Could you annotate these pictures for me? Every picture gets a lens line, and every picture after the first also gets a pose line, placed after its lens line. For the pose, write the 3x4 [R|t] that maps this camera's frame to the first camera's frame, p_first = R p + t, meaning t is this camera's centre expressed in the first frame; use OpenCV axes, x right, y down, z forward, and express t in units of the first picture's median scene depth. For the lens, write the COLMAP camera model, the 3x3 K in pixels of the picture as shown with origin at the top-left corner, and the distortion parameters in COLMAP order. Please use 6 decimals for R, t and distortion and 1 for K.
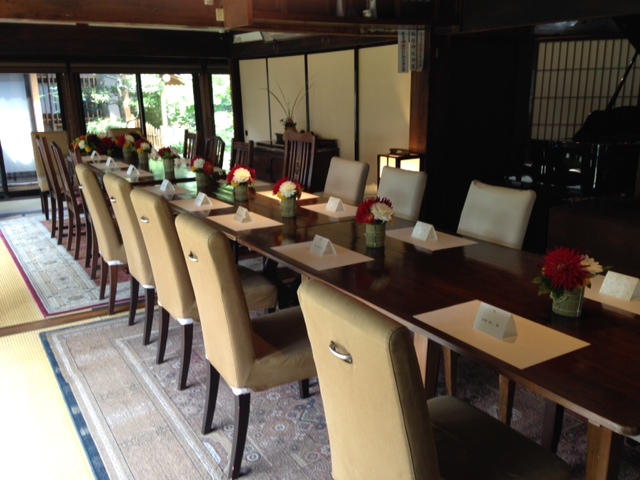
lens RADIAL K [[599.1, 0, 328.3], [0, 599.1, 238.6], [0, 0, 1]] dist [0.201989, -0.307016]
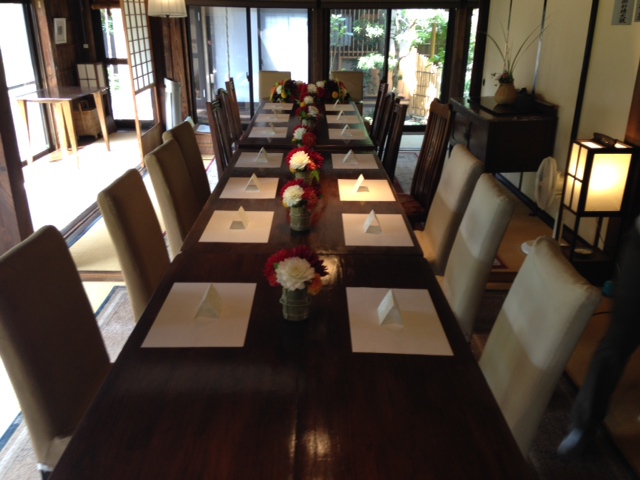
lens RADIAL K [[599.1, 0, 328.3], [0, 599.1, 238.6], [0, 0, 1]] dist [0.201989, -0.307016]
pose [[0.853199, 0.203624, -0.480196, 0.168547], [-0.147923, 0.977311, 0.151597, -0.072644], [0.500170, -0.058311, 0.863962, 0.172150]]
